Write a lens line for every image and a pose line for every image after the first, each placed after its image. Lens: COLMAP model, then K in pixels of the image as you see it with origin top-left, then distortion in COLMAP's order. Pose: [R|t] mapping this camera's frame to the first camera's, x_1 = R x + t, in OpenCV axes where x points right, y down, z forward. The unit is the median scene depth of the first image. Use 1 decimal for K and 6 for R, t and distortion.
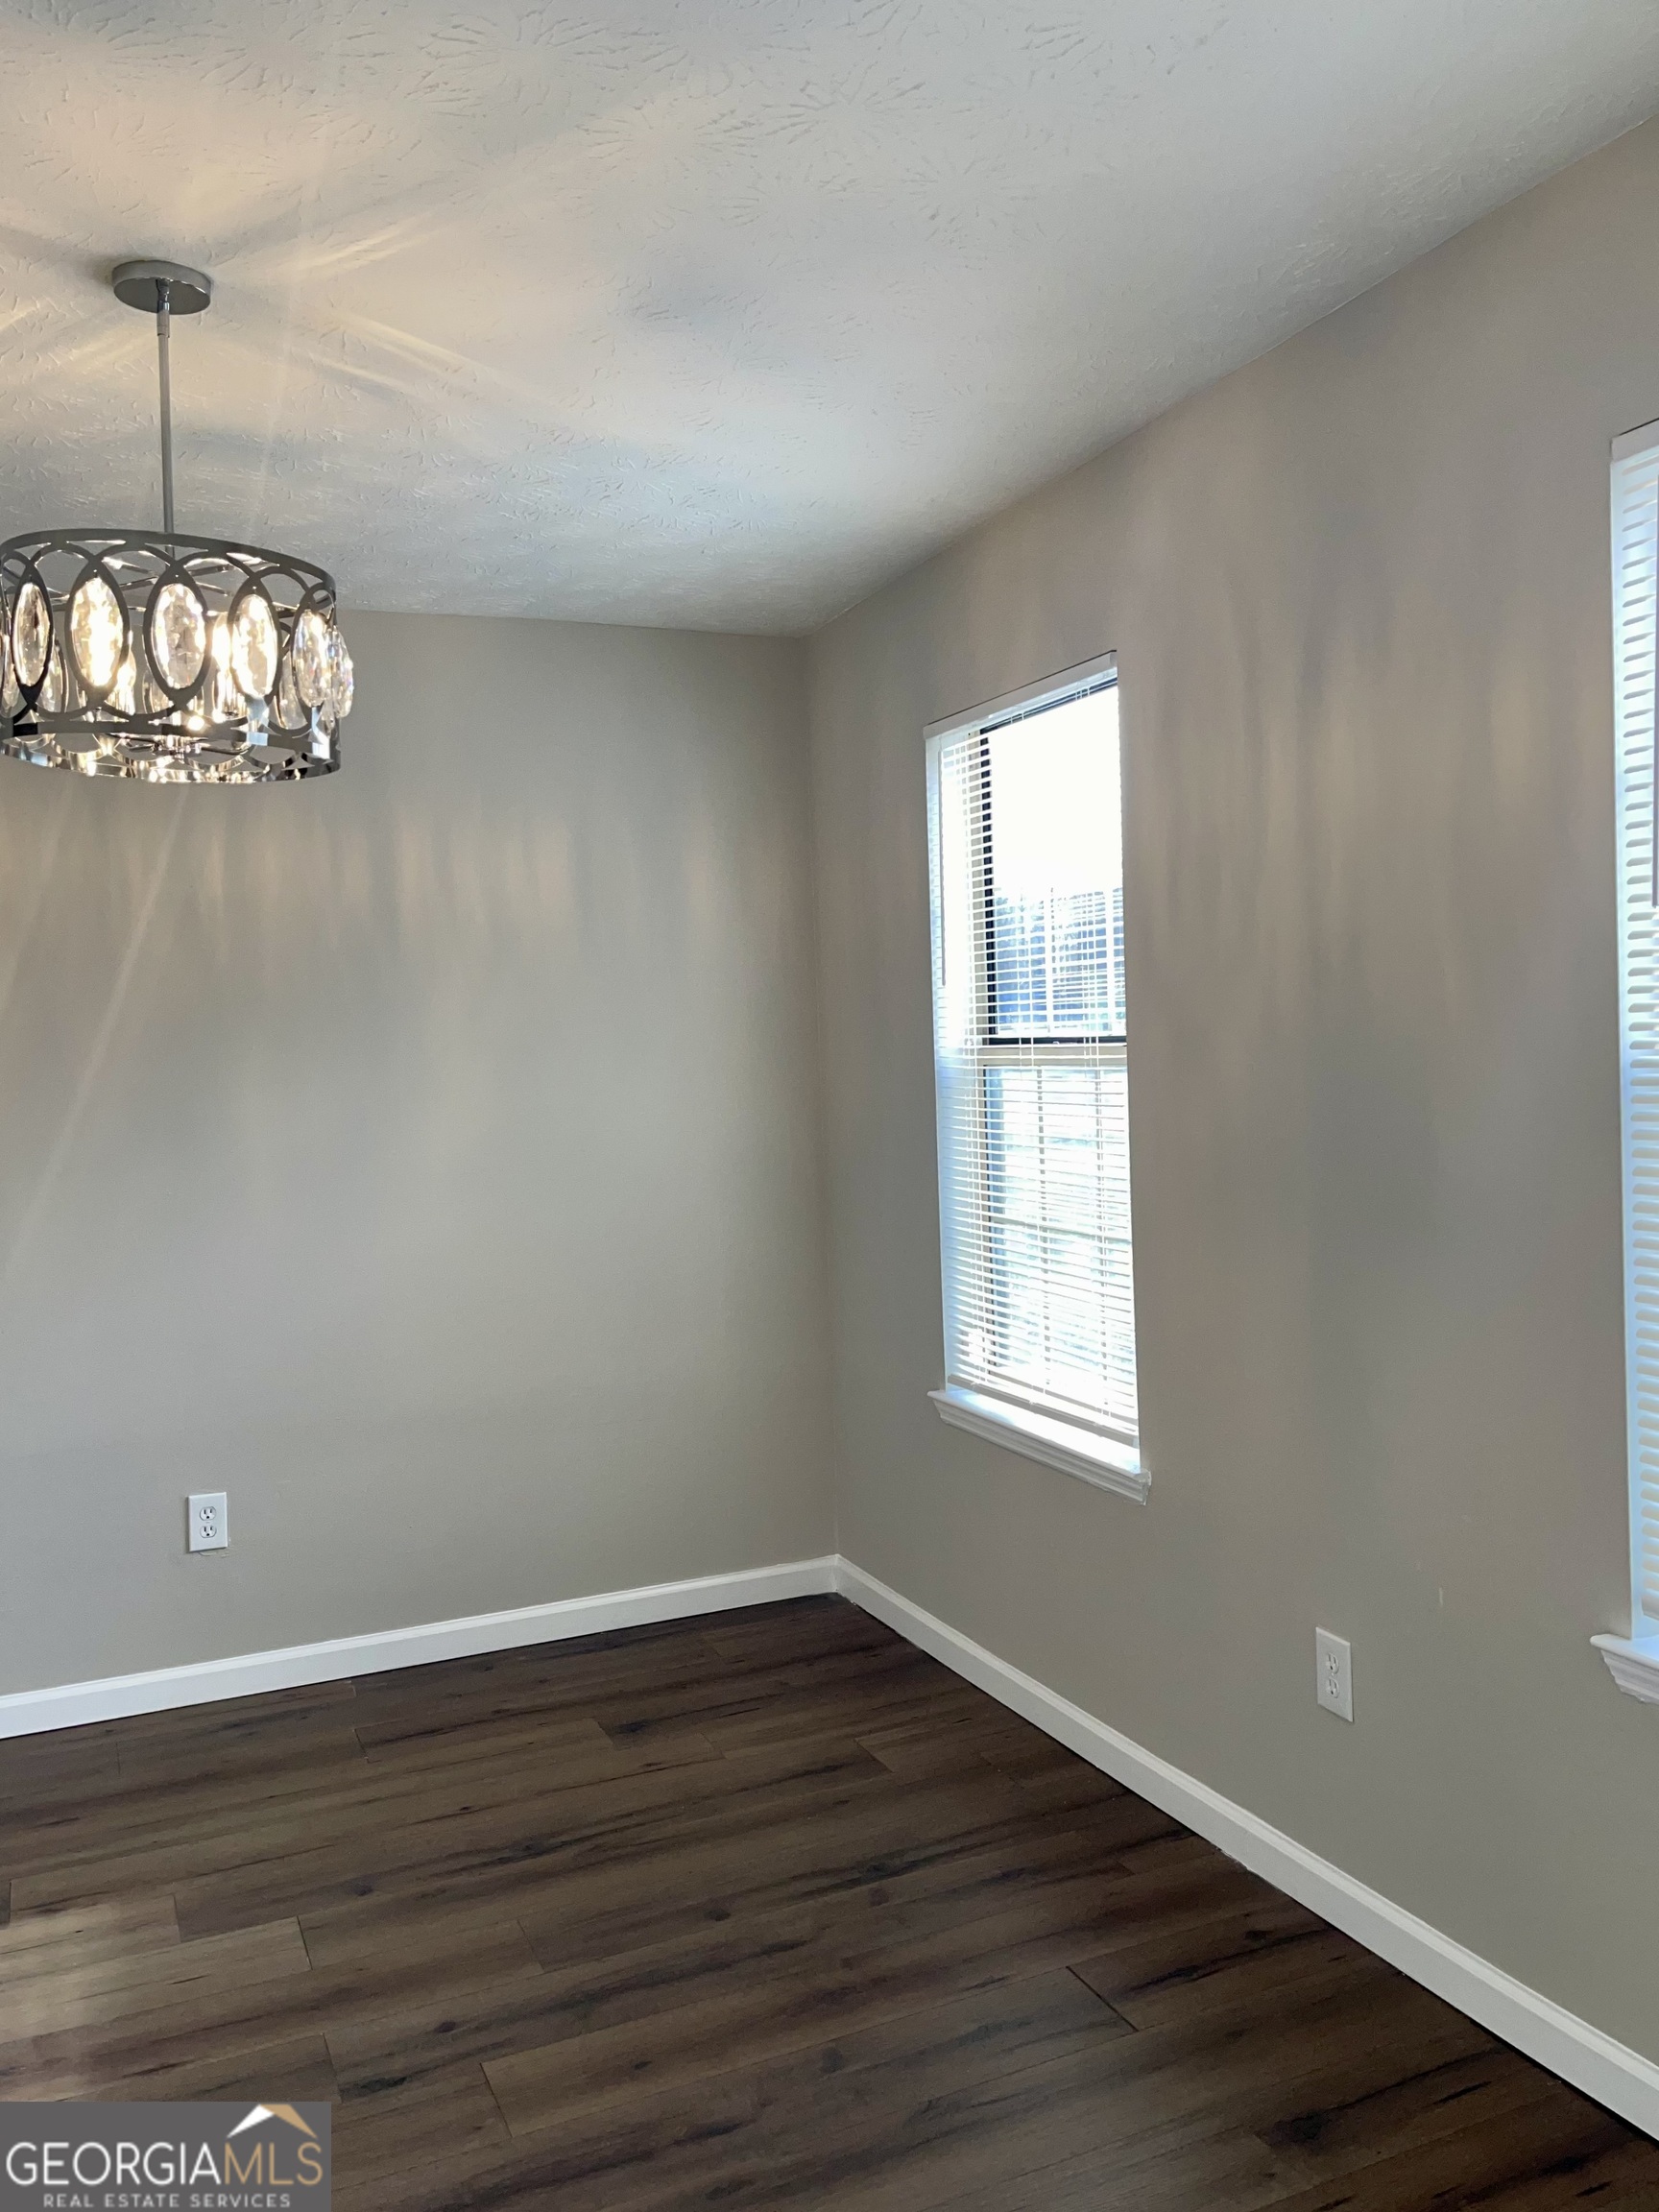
lens RADIAL K [[1667.1, 0, 829.5], [0, 1667.1, 1106.0], [0, 0, 1]] dist [0.009573, -0.085253]
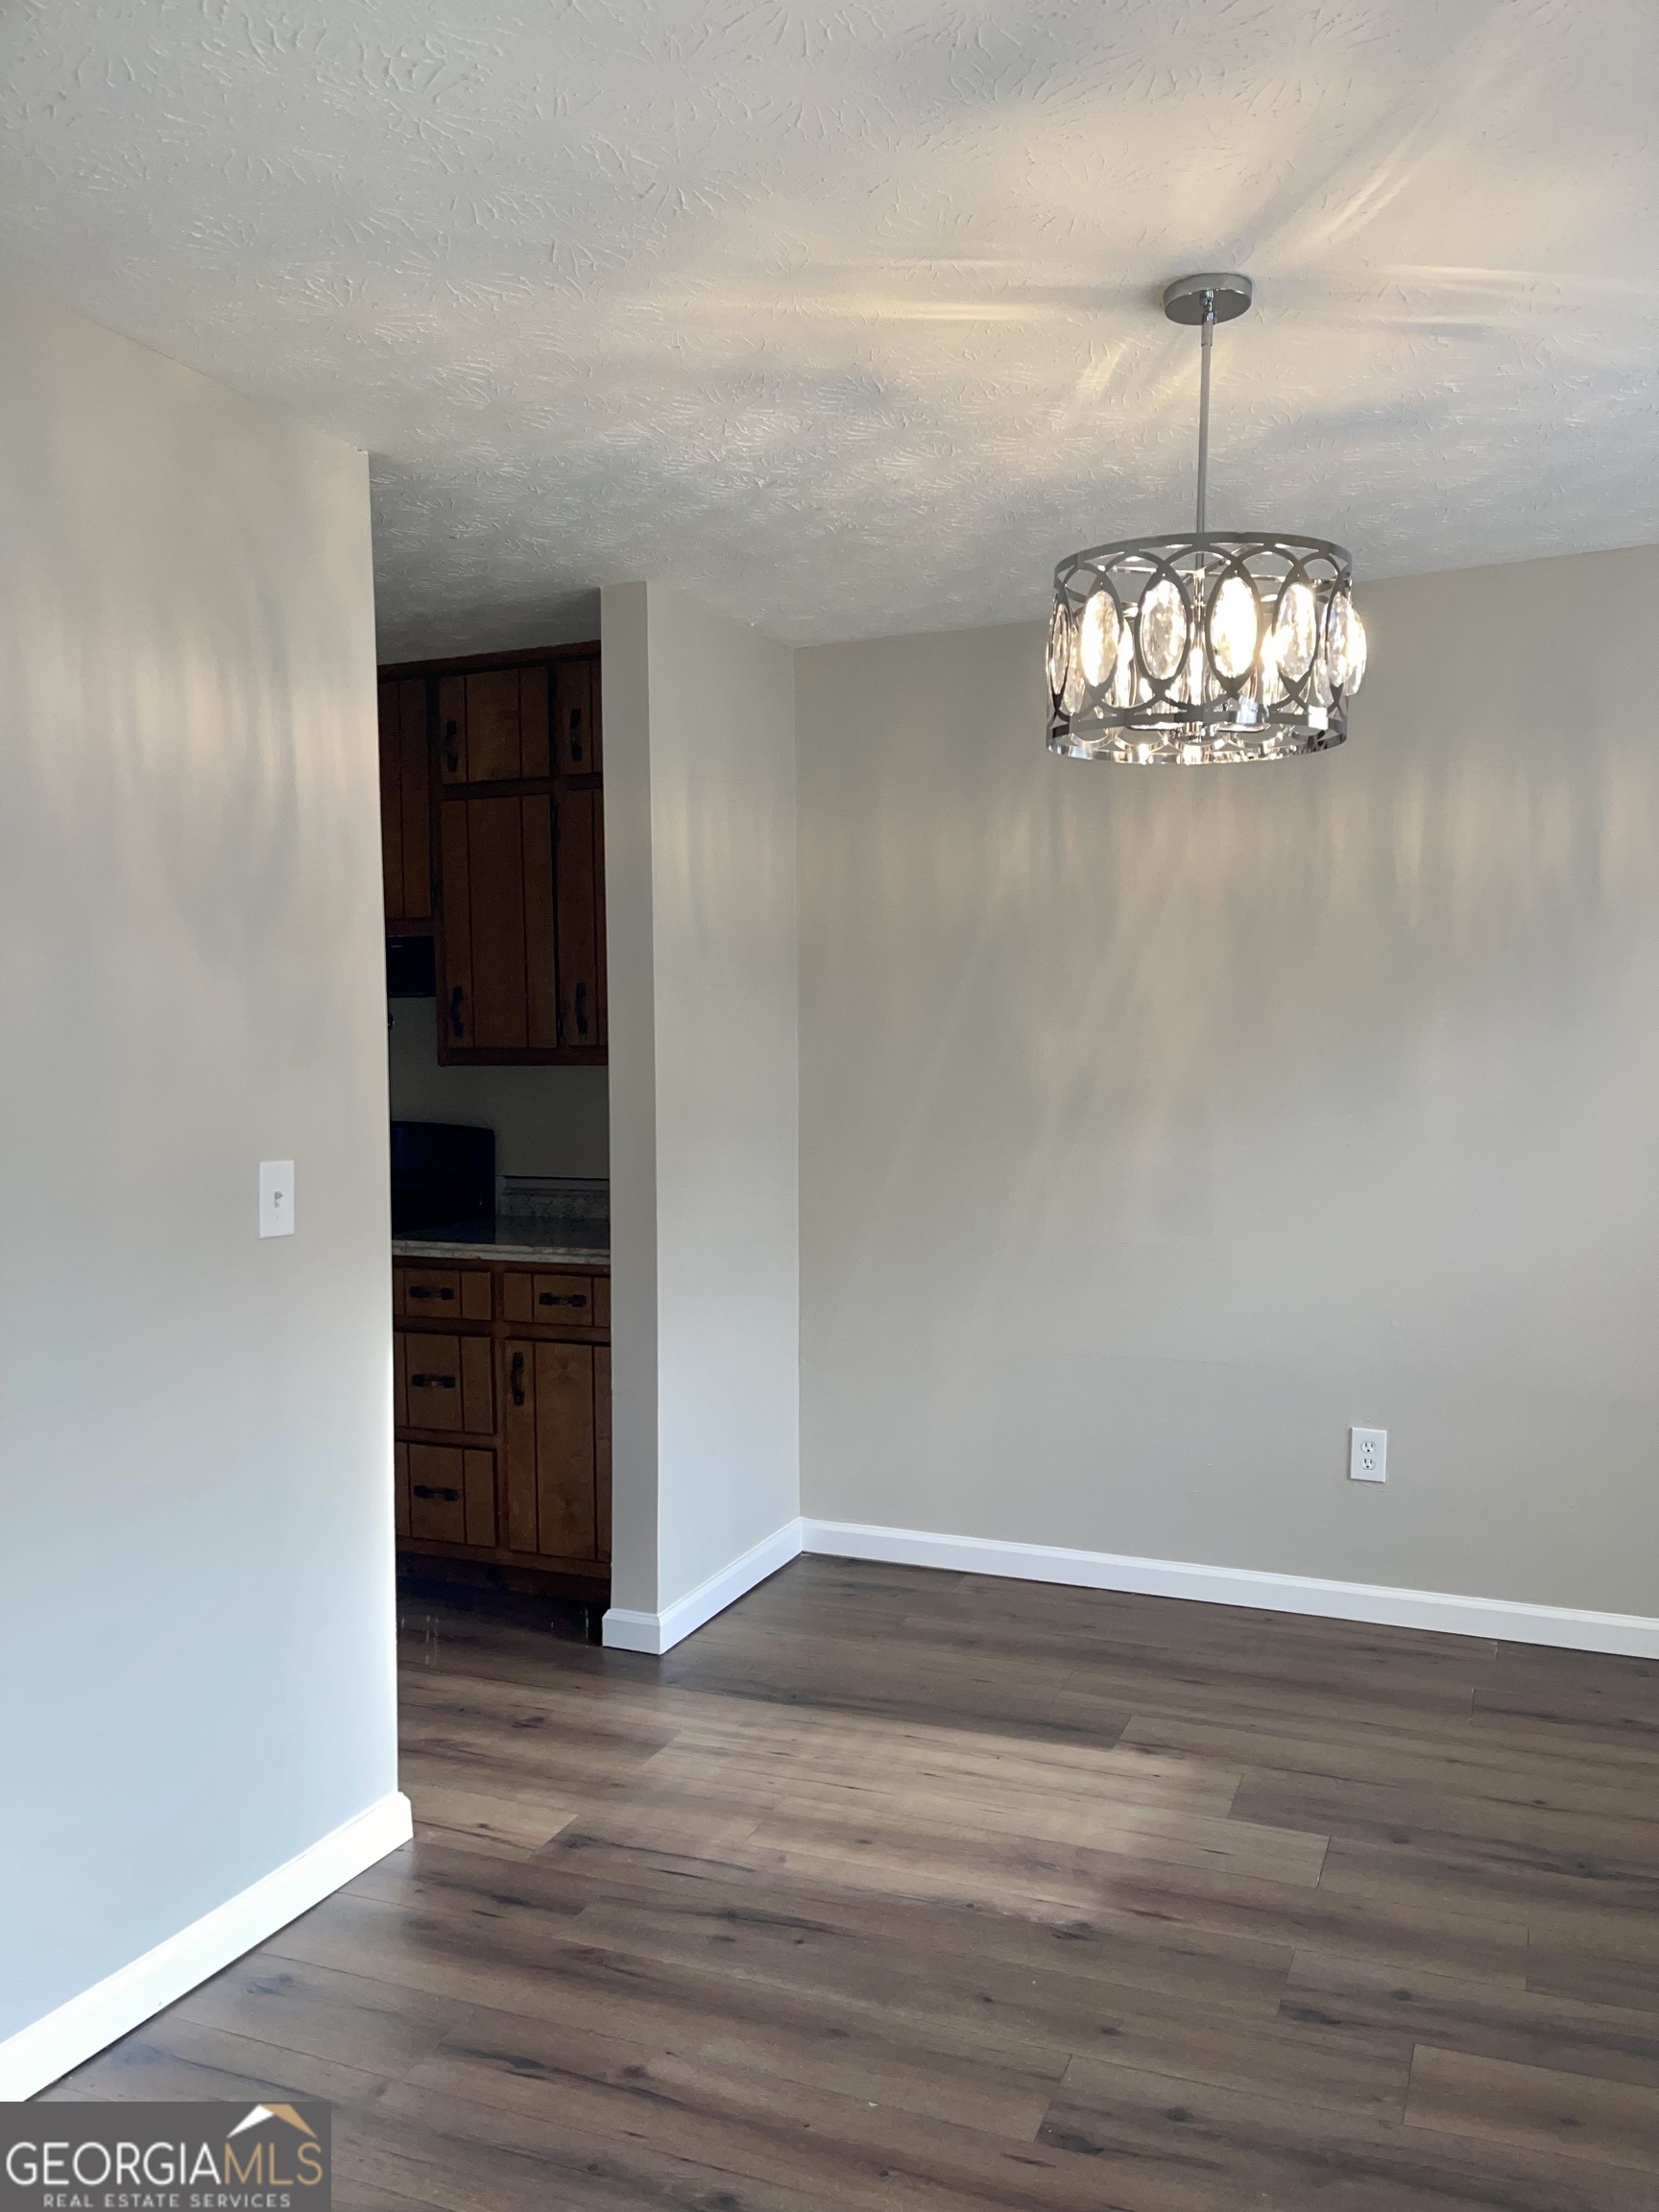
lens RADIAL K [[1567.6, 0, 831.1], [0, 1567.6, 1126.0], [0, 0, 1]] dist [0.005532, -0.067758]
pose [[0.657132, 0.074520, -0.750083, 0.184832], [-0.042236, 0.997178, 0.062067, -0.010079], [0.752591, -0.009106, 0.658425, 0.113918]]
